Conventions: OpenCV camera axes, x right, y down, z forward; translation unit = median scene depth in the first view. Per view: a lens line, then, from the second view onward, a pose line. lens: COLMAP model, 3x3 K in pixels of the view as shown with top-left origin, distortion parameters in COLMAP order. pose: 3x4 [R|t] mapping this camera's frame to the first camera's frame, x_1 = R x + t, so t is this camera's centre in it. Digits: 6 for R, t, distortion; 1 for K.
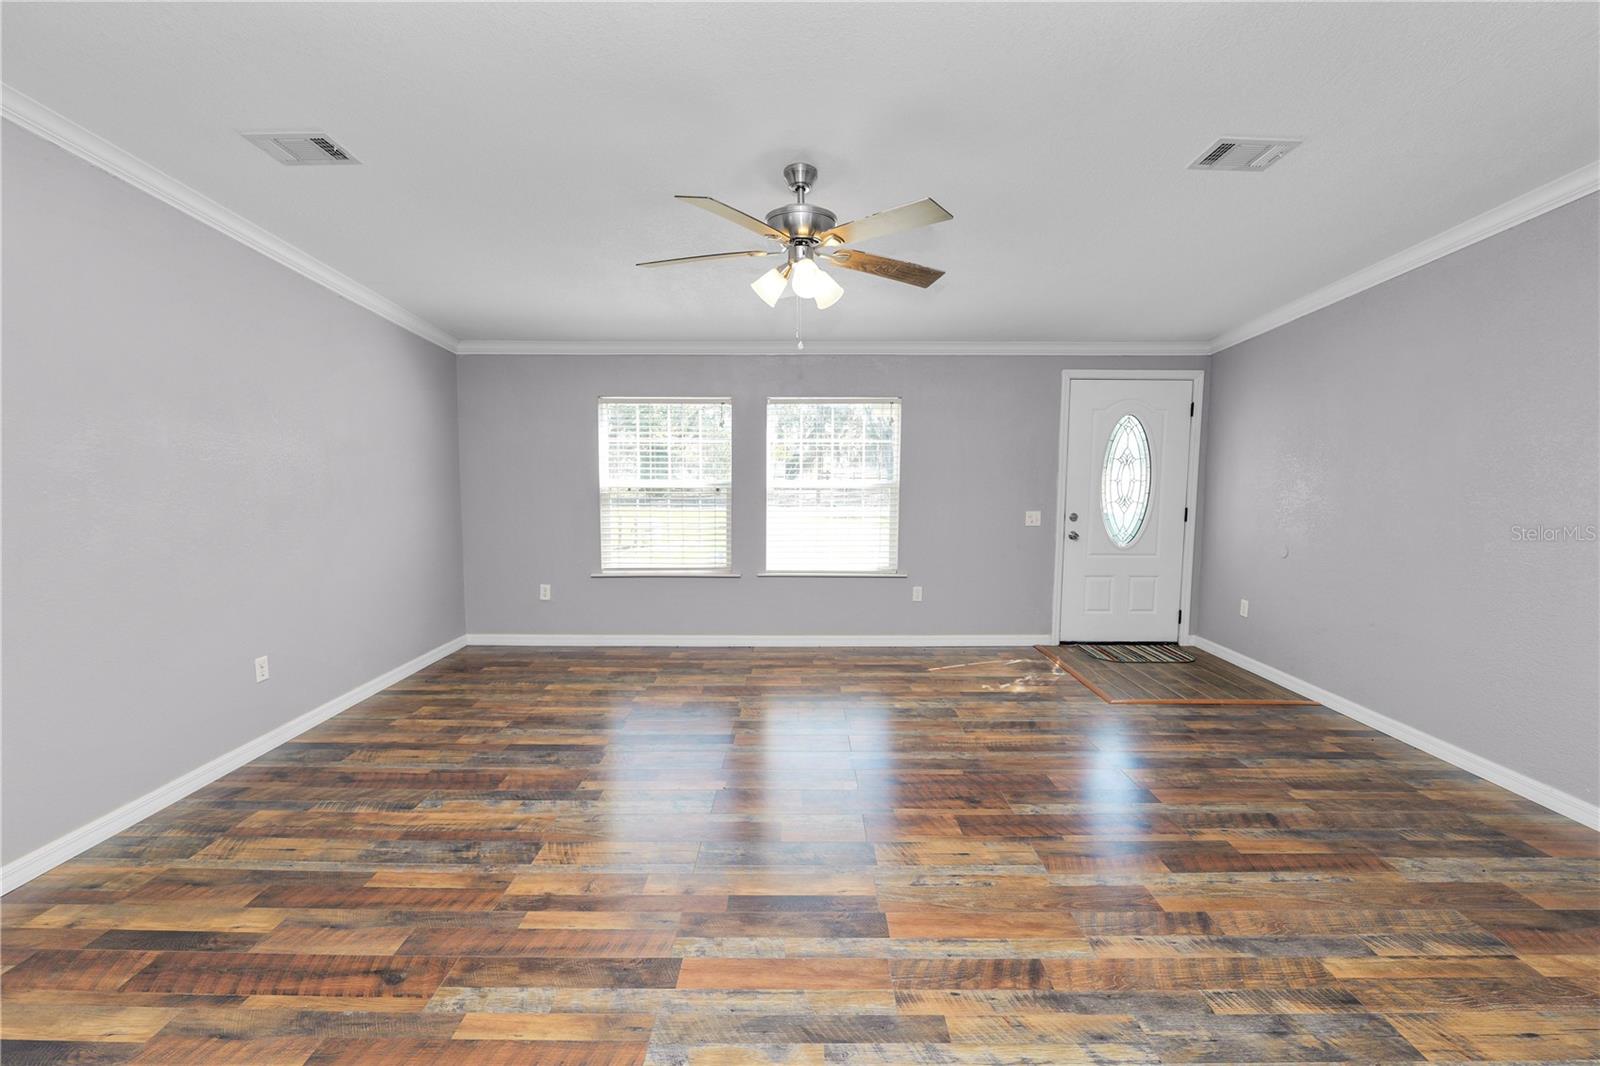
lens RADIAL K [[651.3, 0, 799.0], [0, 651.3, 519.6], [0, 0, 1]] dist [-0.012833, 0.000620]
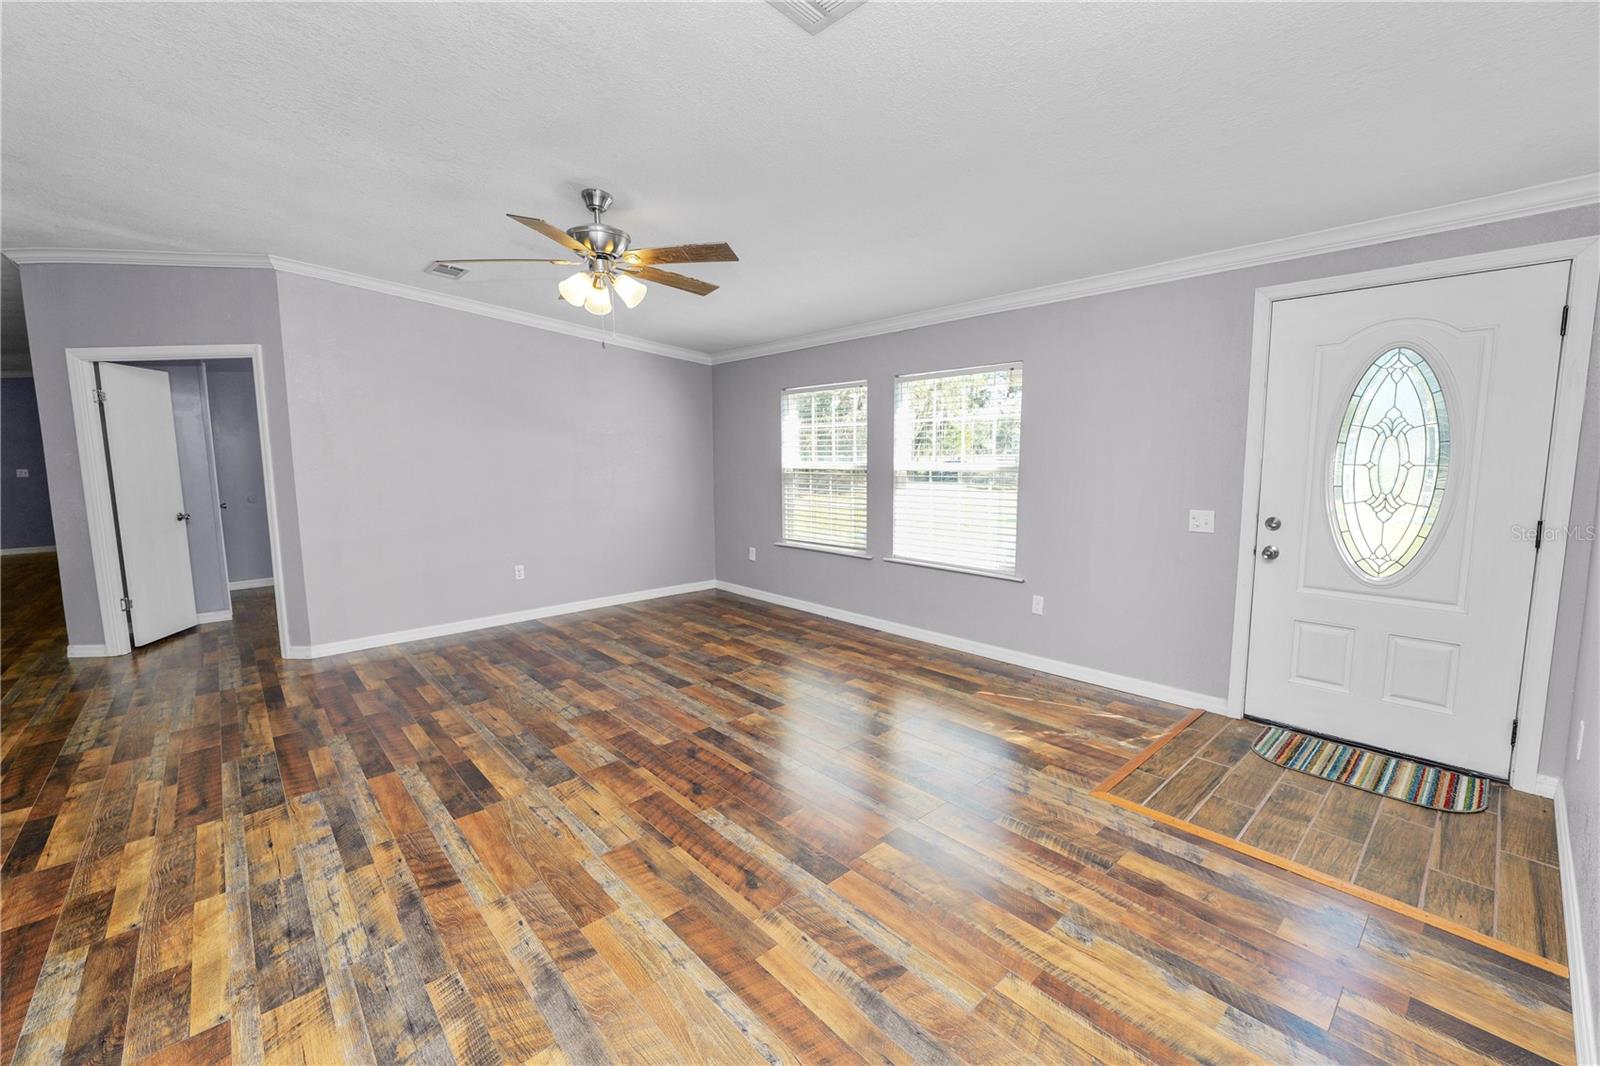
lens RADIAL K [[651.3, 0, 799.0], [0, 651.3, 519.6], [0, 0, 1]] dist [-0.012833, 0.000620]
pose [[0.674826, 0.067684, -0.734866, 0.610481], [-0.048329, 0.997701, 0.047511, -0.015749], [0.736393, 0.003454, 0.676546, 0.259072]]
